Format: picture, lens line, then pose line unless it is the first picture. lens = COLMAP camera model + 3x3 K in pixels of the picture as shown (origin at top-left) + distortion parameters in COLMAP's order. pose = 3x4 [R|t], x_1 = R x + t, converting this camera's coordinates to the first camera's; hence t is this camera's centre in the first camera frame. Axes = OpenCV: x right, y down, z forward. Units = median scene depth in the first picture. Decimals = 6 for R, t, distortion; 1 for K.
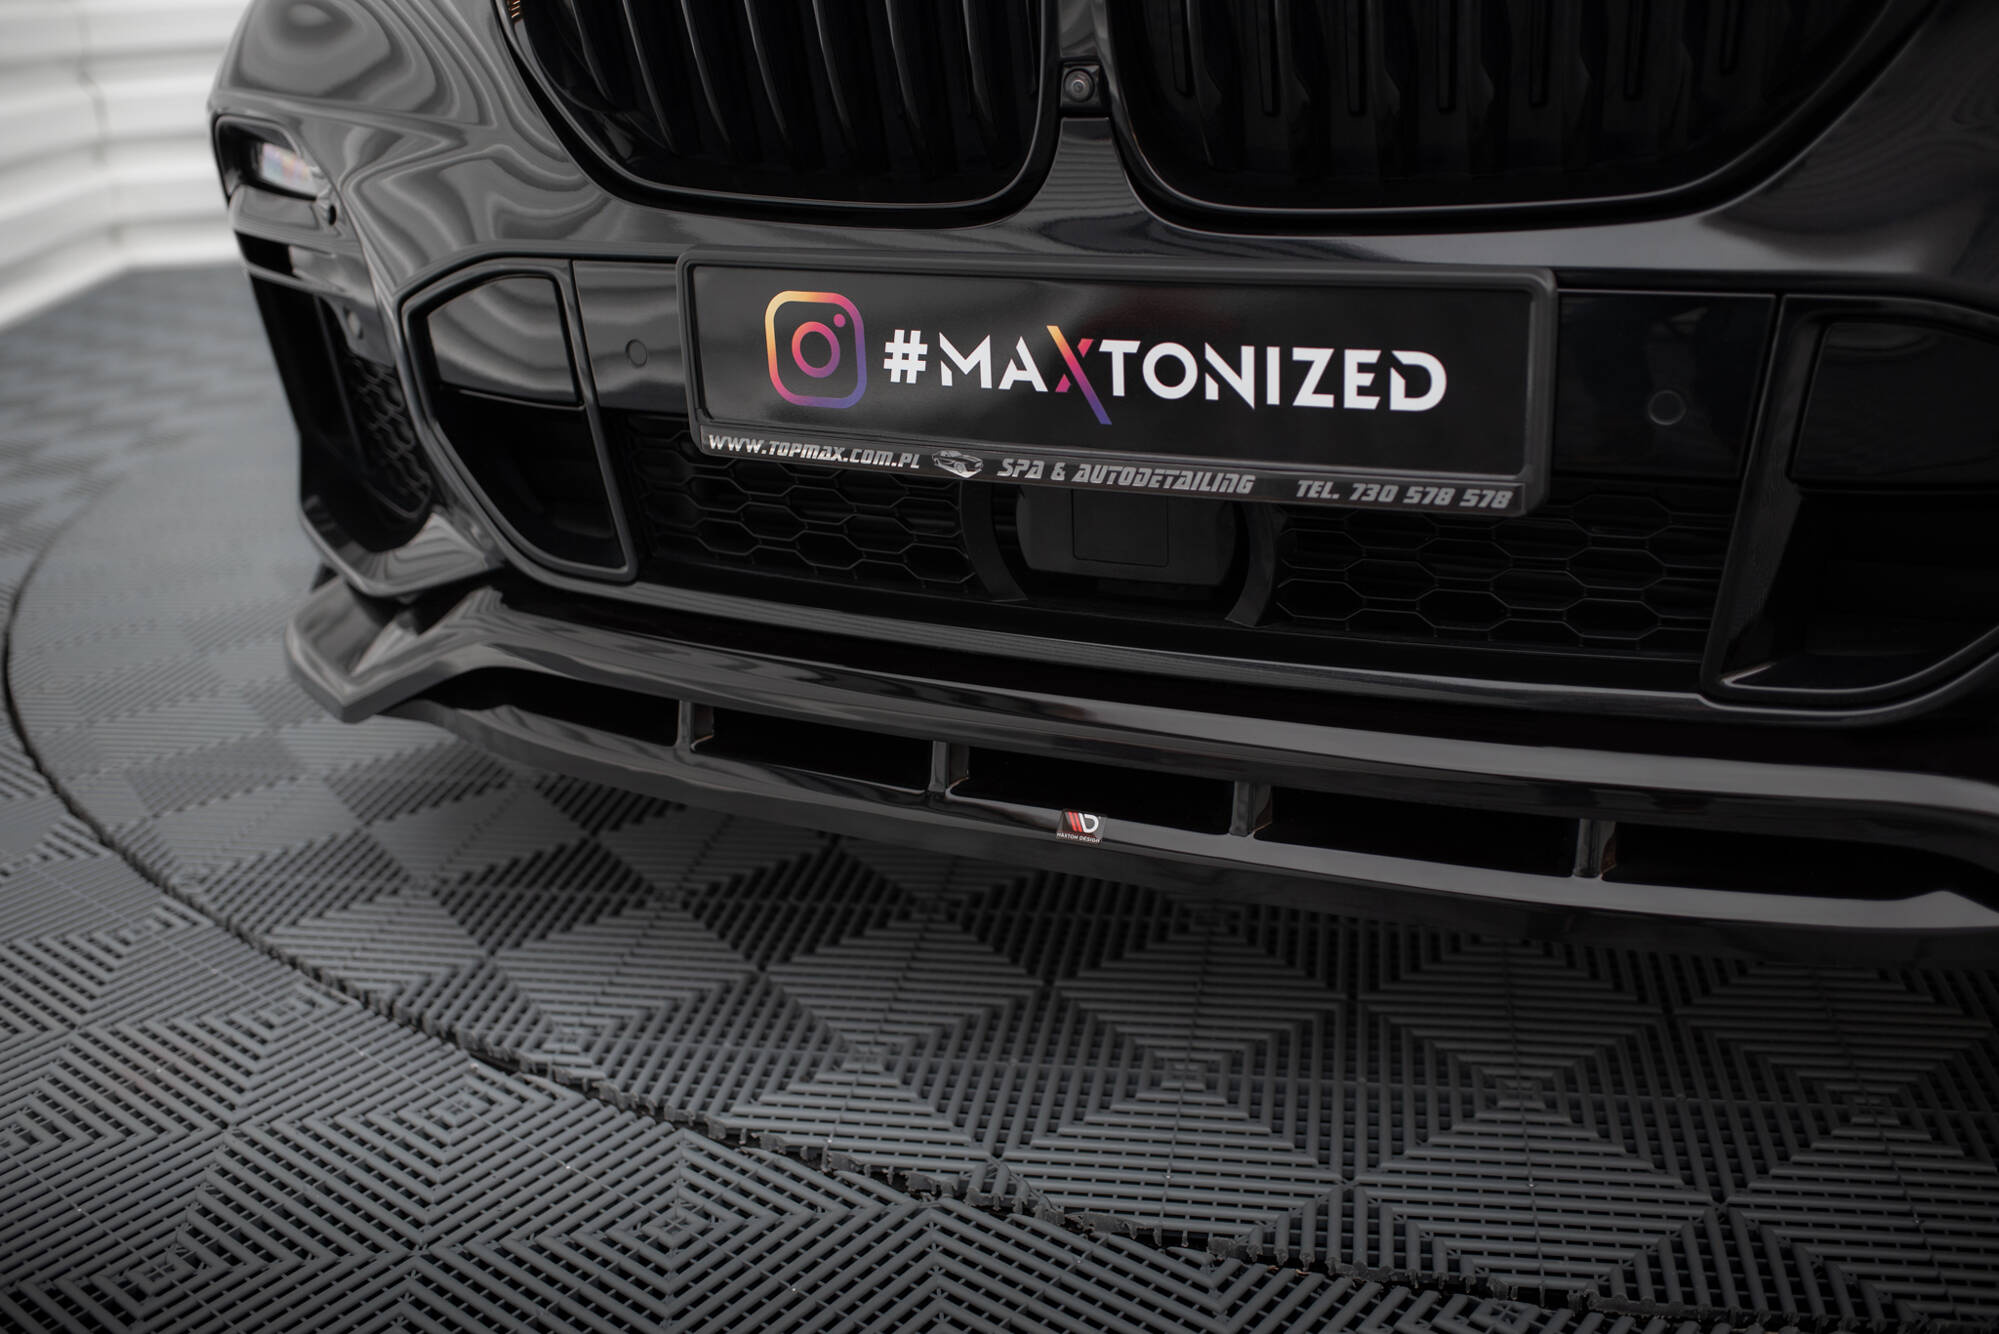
lens RADIAL K [[1943.8, 0, 999.5], [0, 1943.8, 667.0], [0, 0, 1]] dist [-0.098266, 0.020008]
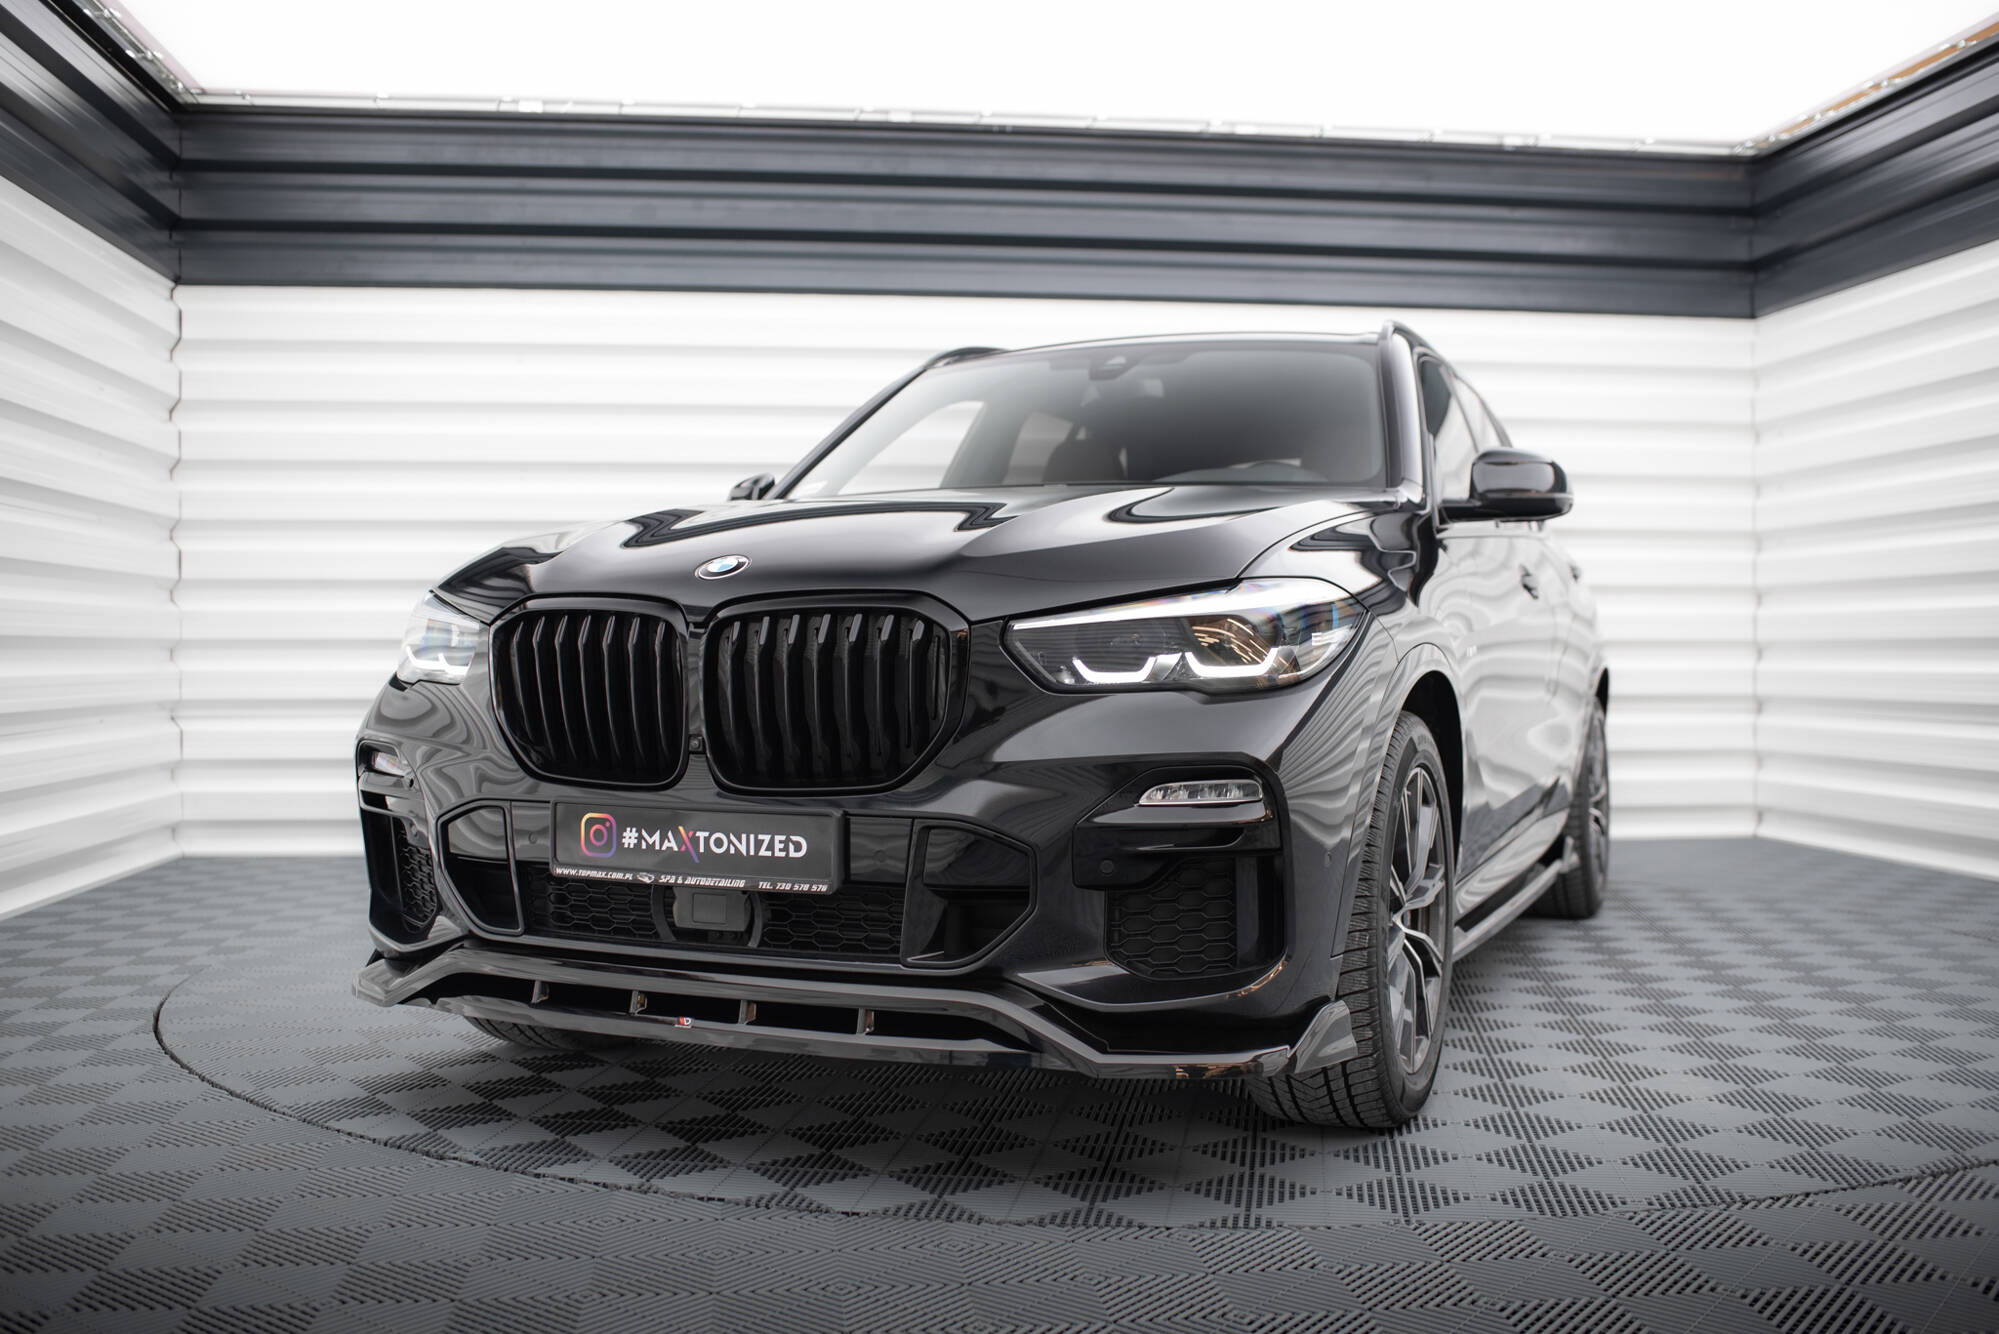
lens RADIAL K [[1943.8, 0, 999.5], [0, 1943.8, 667.0], [0, 0, 1]] dist [-0.098266, 0.020008]
pose [[0.998519, 0.049442, 0.022682, 0.399283], [-0.038612, 0.937922, -0.344689, 0.535646], [-0.038316, 0.343303, 0.938443, -1.662317]]
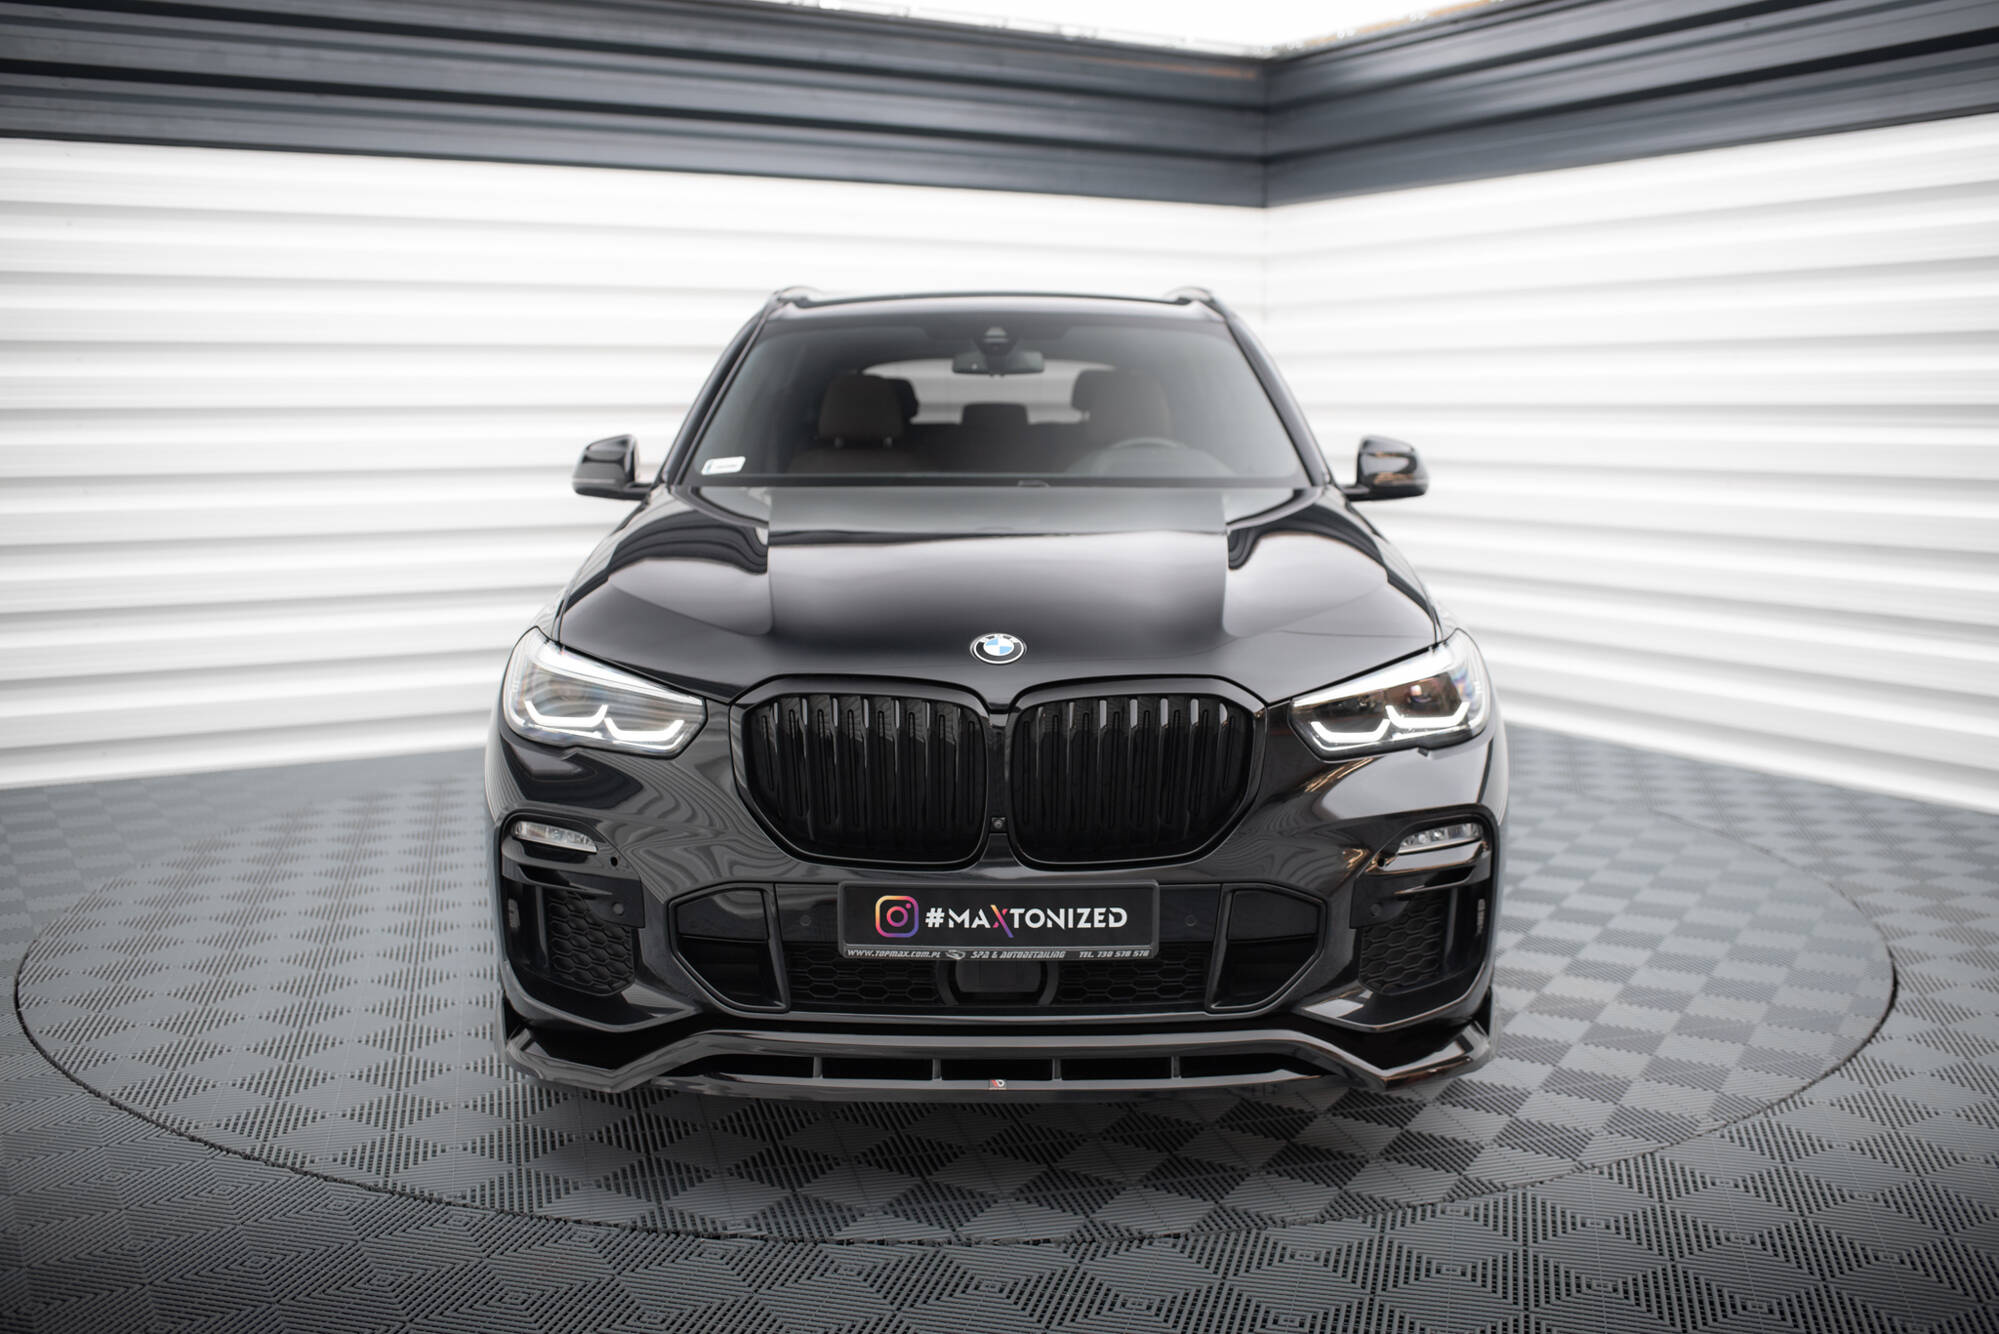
lens RADIAL K [[1943.8, 0, 999.5], [0, 1943.8, 667.0], [0, 0, 1]] dist [-0.098266, 0.020008]
pose [[0.904520, -0.007505, 0.426364, -1.172787], [0.105996, 0.972422, -0.207751, 0.081317], [-0.413047, 0.233108, 0.880371, -1.613240]]
